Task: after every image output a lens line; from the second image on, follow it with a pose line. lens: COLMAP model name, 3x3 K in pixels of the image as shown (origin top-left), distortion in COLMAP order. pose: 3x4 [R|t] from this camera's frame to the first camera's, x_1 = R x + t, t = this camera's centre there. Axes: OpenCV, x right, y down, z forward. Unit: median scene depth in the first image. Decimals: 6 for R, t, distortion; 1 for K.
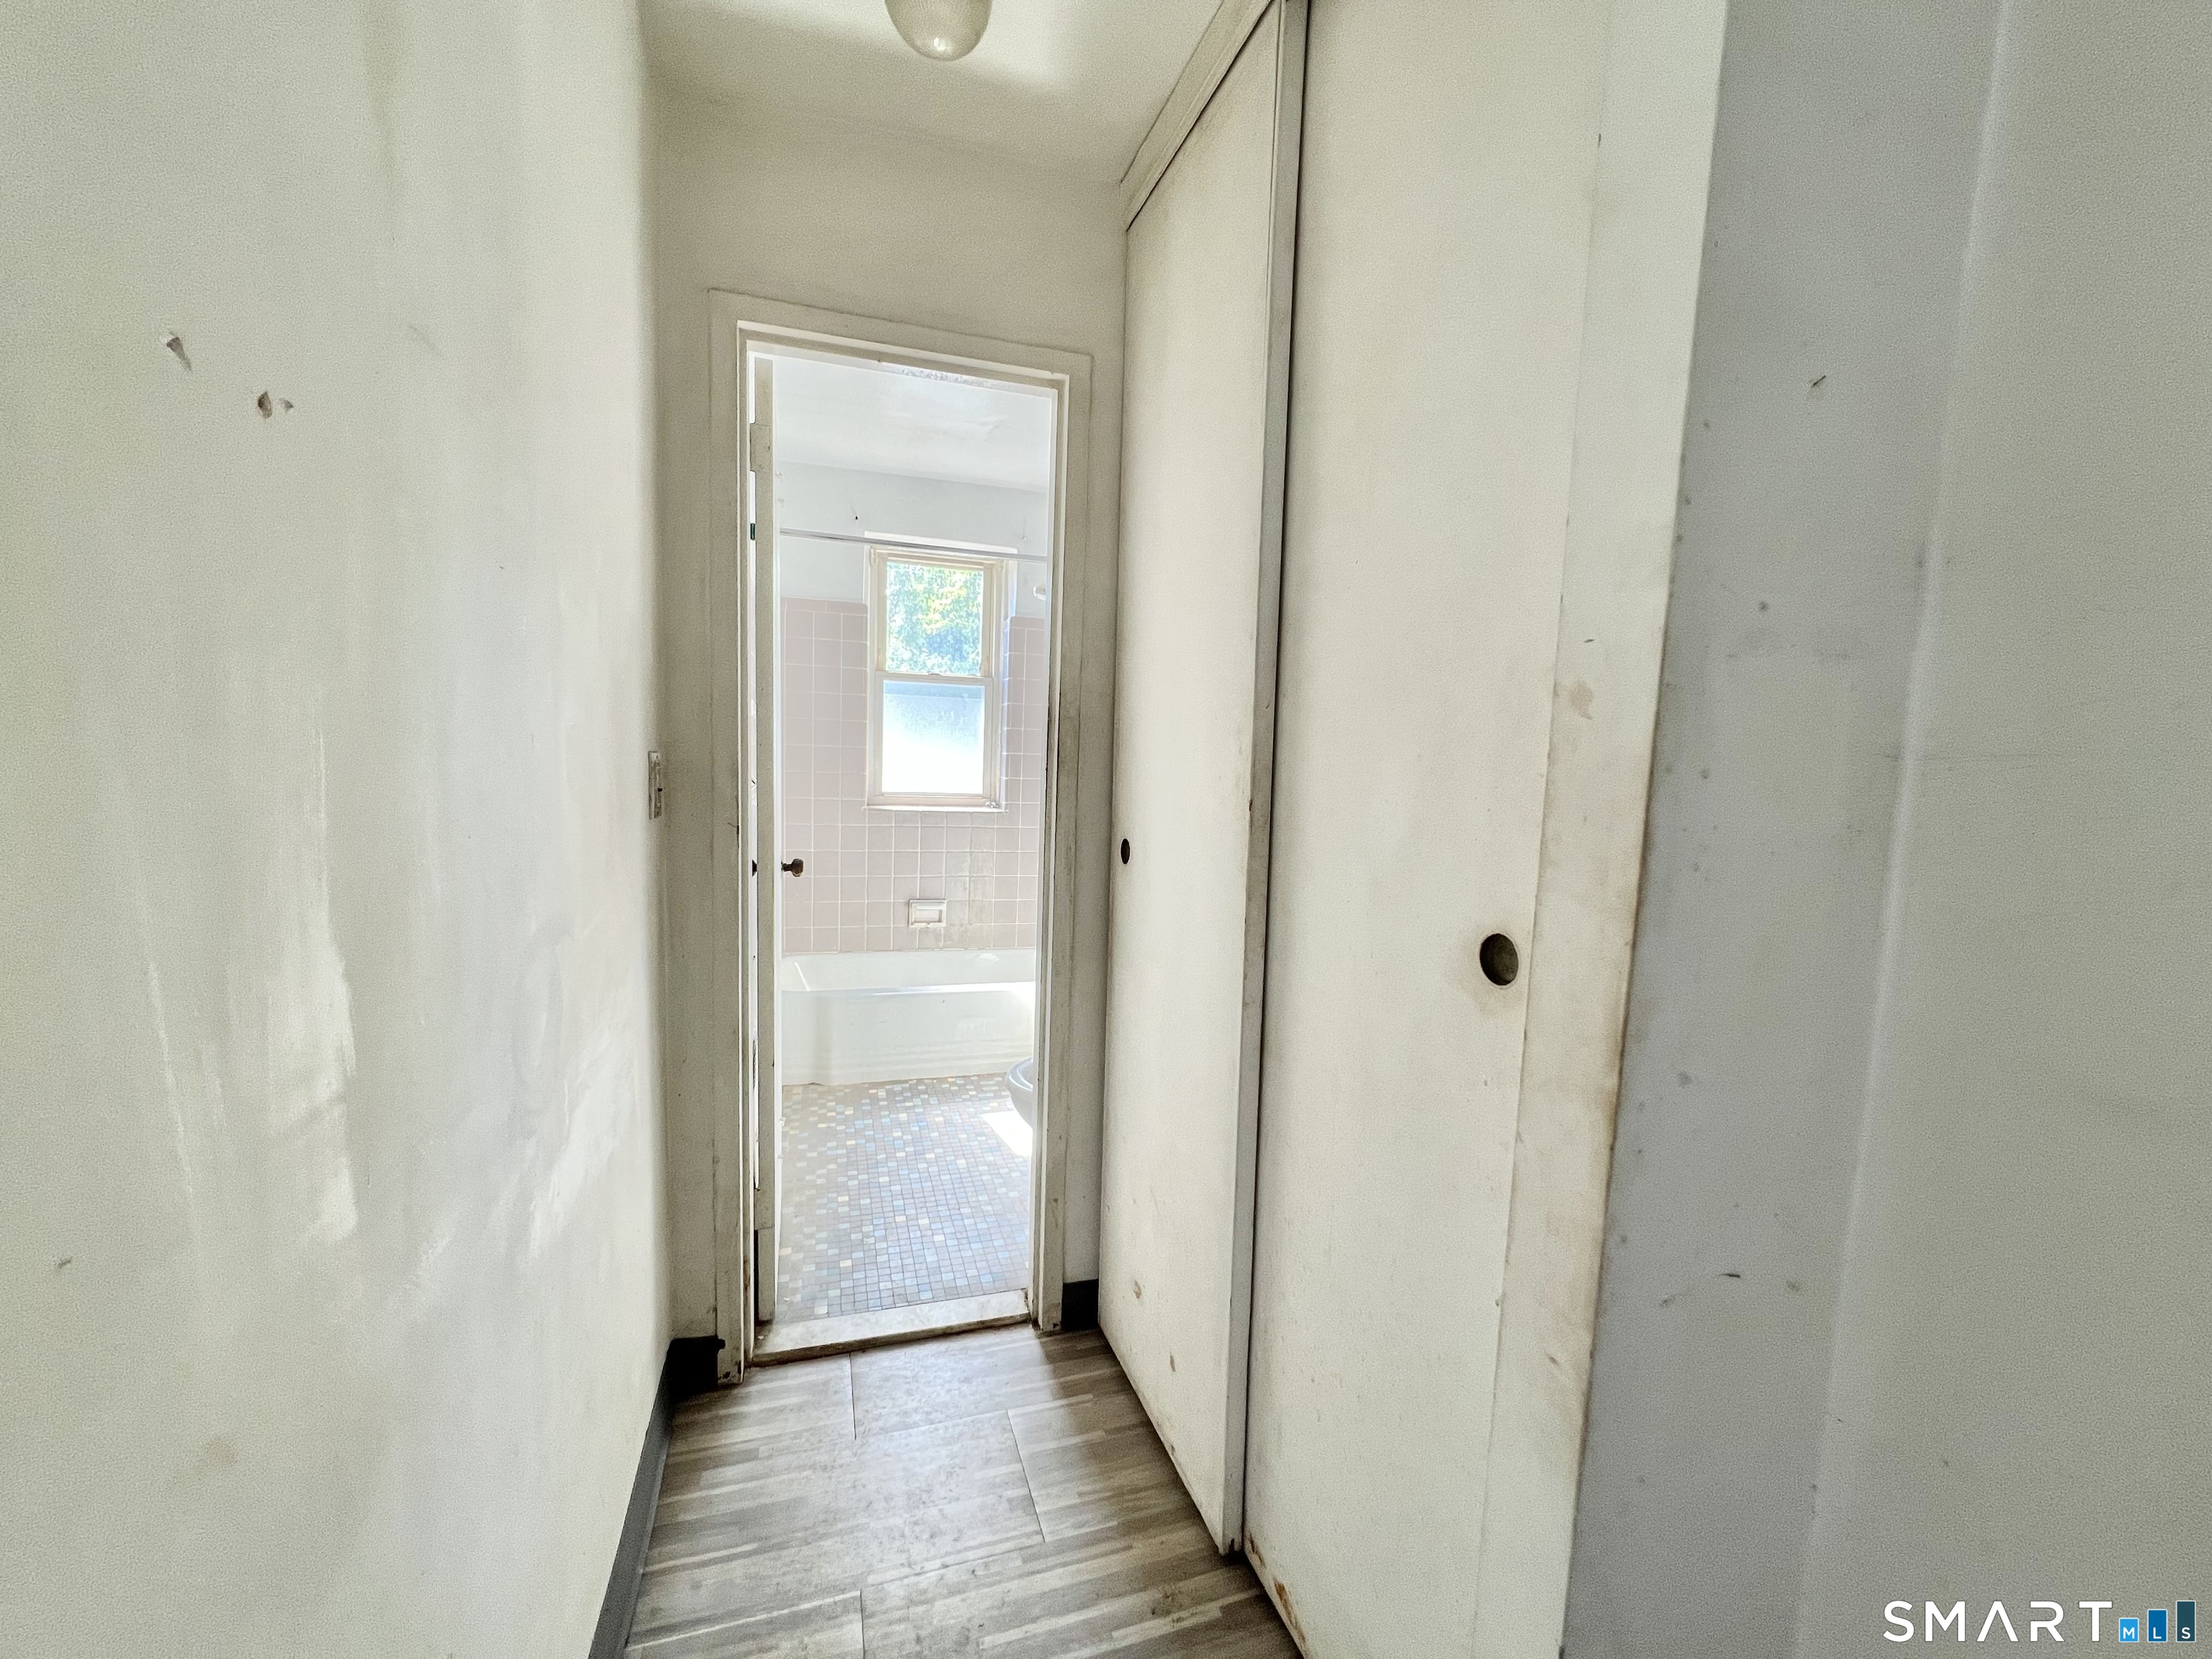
lens RADIAL K [[887.1, 0, 1096.4], [0, 887.1, 841.1], [0, 0, 1]] dist [-0.001028, 0.000258]
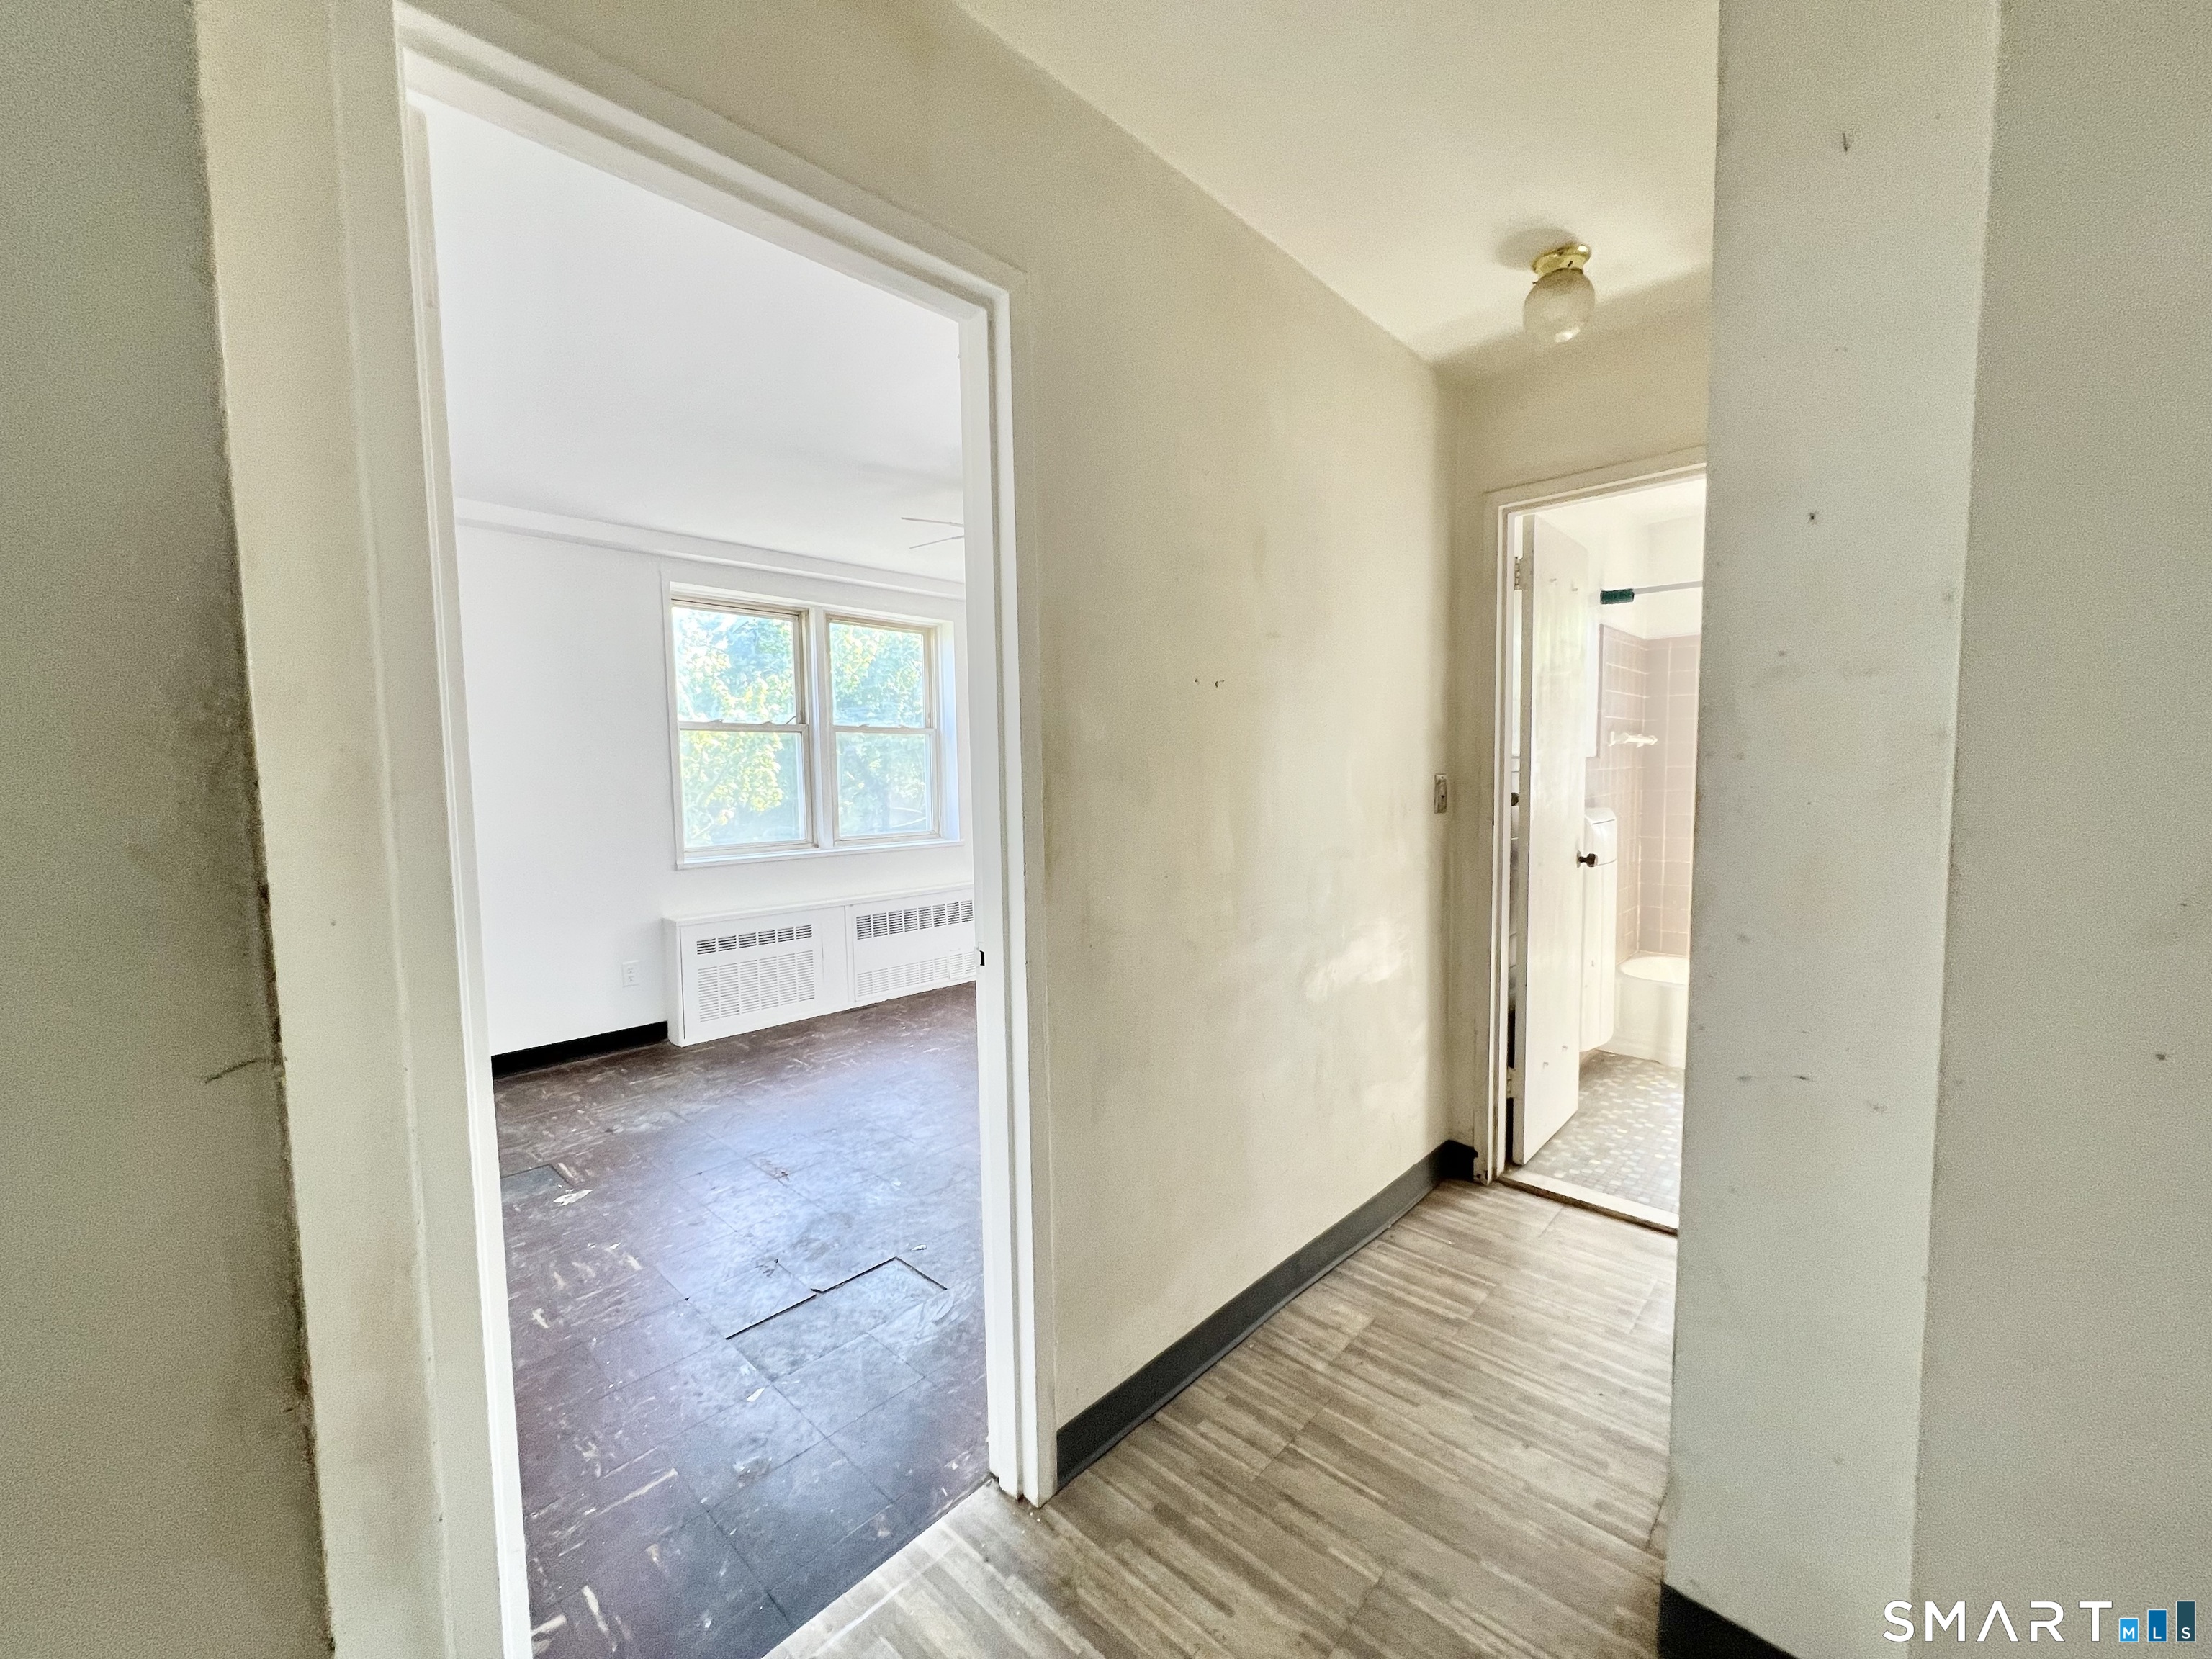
lens RADIAL K [[887.1, 0, 1107.7], [0, 887.1, 836.2], [0, 0, 1]] dist [-0.001028, 0.000258]
pose [[0.480559, 0.021749, -0.876692, 0.637558], [-0.061552, 0.998063, -0.008980, 0.067973], [0.874799, 0.058278, 0.480967, -0.354167]]
